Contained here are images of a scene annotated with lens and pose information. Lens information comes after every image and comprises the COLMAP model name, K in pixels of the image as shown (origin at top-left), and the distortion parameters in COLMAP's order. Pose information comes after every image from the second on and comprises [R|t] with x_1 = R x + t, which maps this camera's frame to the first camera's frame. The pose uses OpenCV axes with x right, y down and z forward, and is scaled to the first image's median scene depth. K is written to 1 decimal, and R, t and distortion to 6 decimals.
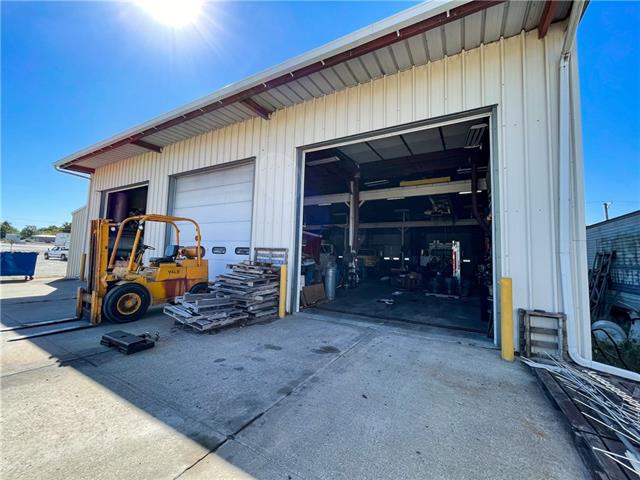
lens RADIAL K [[260.6, 0, 320.0], [0, 260.6, 240.0], [0, 0, 1]] dist [-0.004743, -0.000122]
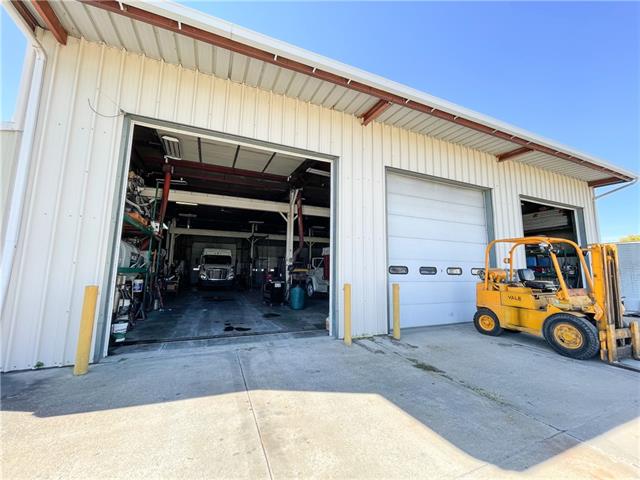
lens RADIAL K [[260.6, 0, 320.0], [0, 260.6, 240.0], [0, 0, 1]] dist [-0.004743, -0.000122]
pose [[0.603385, 0.074342, 0.793978, -0.469899], [-0.044644, 0.997233, -0.059446, 0.001707], [-0.796200, 0.000422, 0.605034, 0.270058]]
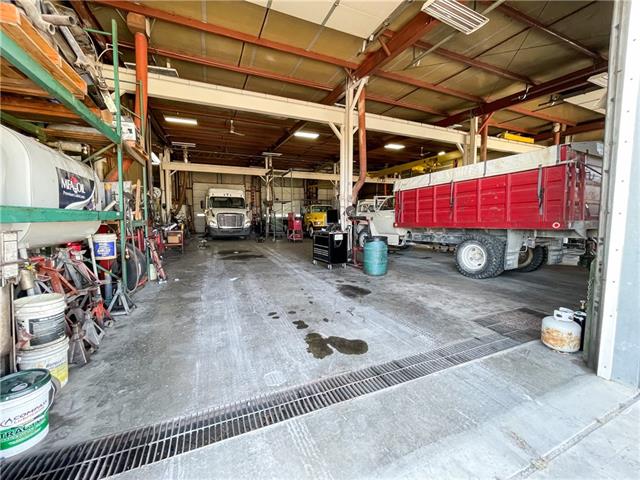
lens RADIAL K [[260.6, 0, 320.0], [0, 260.6, 240.0], [0, 0, 1]] dist [-0.004743, -0.000122]
pose [[0.603807, -0.099260, 0.790927, -0.352622], [-0.034882, 0.987976, 0.150619, 0.023528], [-0.796367, -0.118534, 0.593084, 0.536424]]
